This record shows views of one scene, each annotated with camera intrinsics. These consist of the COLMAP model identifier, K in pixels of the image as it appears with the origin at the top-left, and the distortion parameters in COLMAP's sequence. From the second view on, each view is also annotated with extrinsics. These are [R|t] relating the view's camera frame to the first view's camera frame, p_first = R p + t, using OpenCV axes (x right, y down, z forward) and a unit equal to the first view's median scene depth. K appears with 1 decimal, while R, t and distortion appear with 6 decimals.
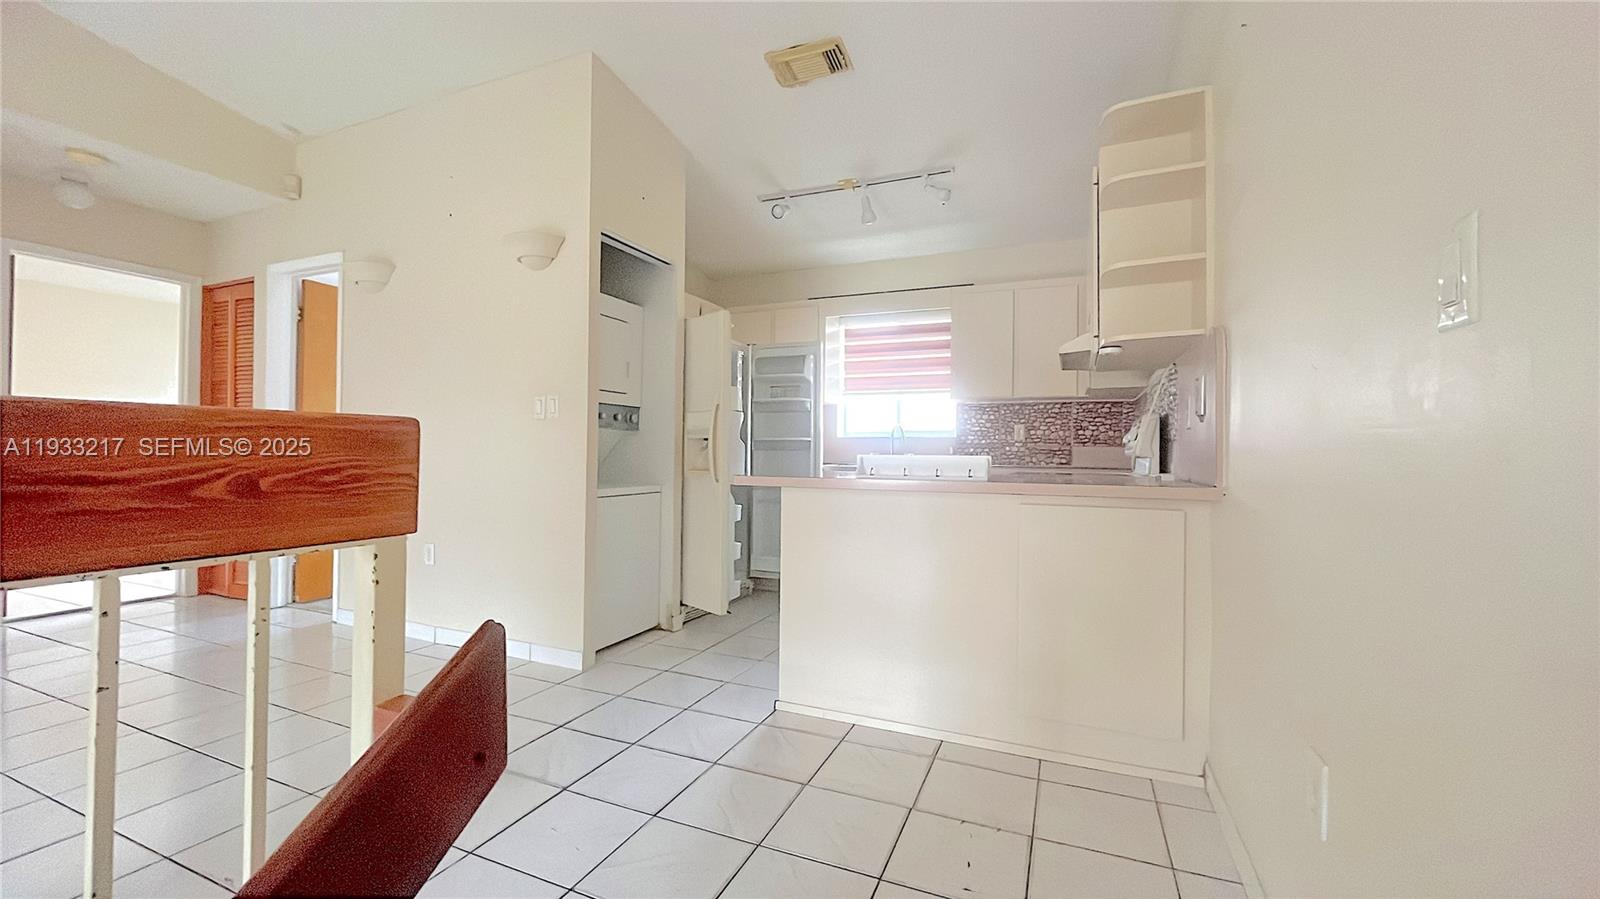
lens RADIAL K [[636.1, 0, 800.0], [0, 636.1, 449.5], [0, 0, 1]] dist [-0.002482, -0.000113]
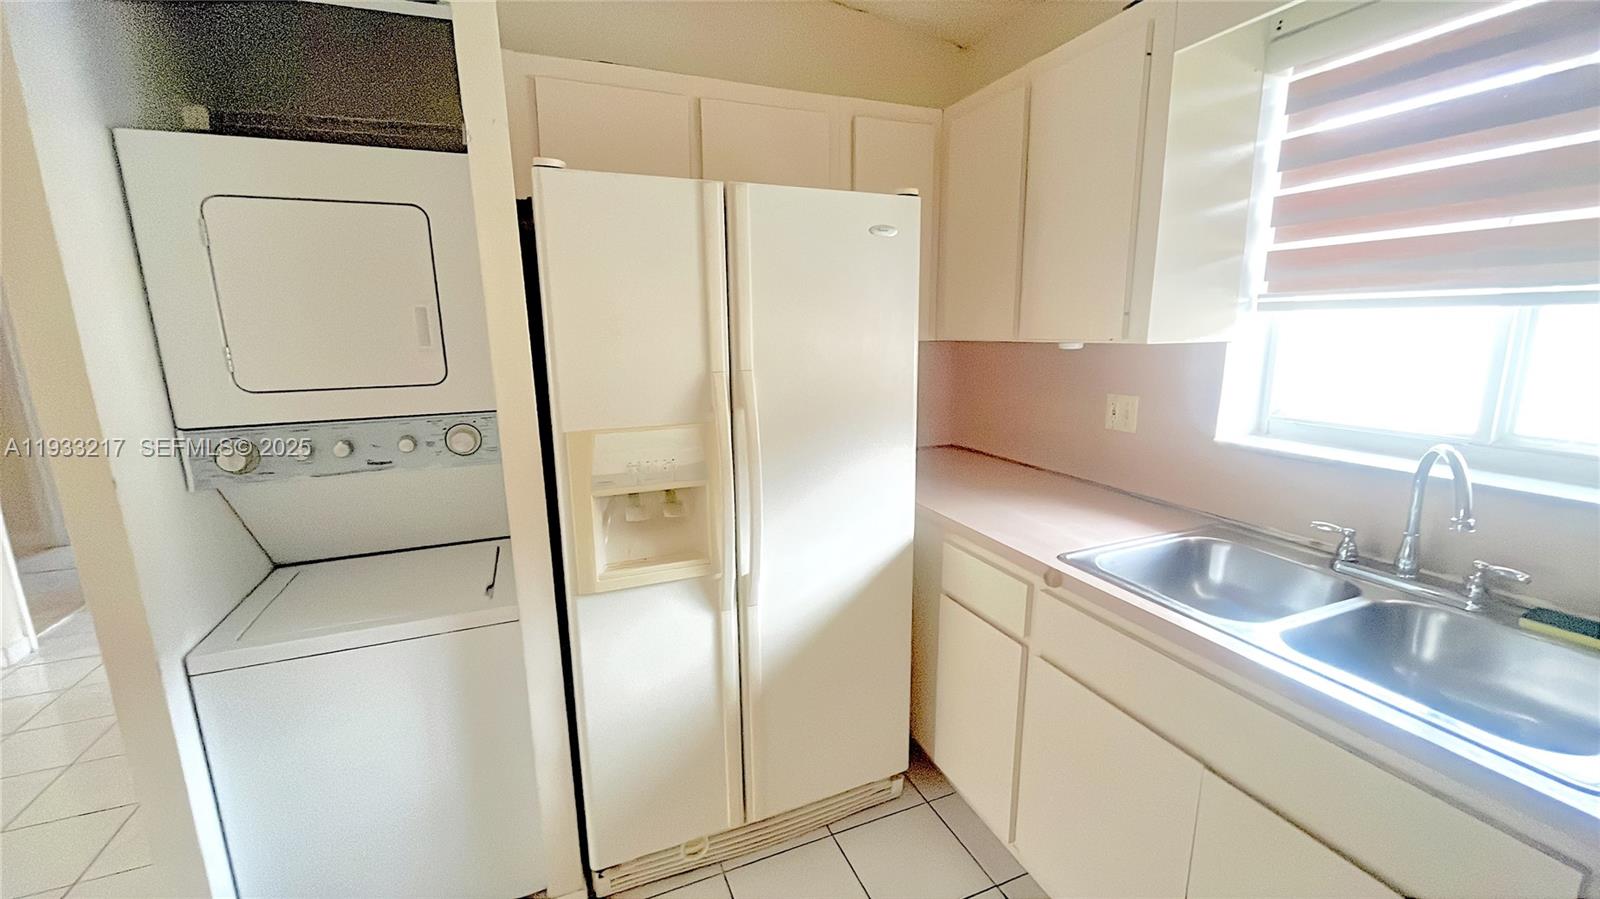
lens RADIAL K [[636.1, 0, 800.0], [0, 636.1, 449.5], [0, 0, 1]] dist [-0.002482, -0.000113]
pose [[0.714594, 0.117481, -0.689604, 0.151322], [0.027535, 0.980309, 0.195538, -0.097885], [0.698998, -0.158718, 0.697288, 0.697299]]
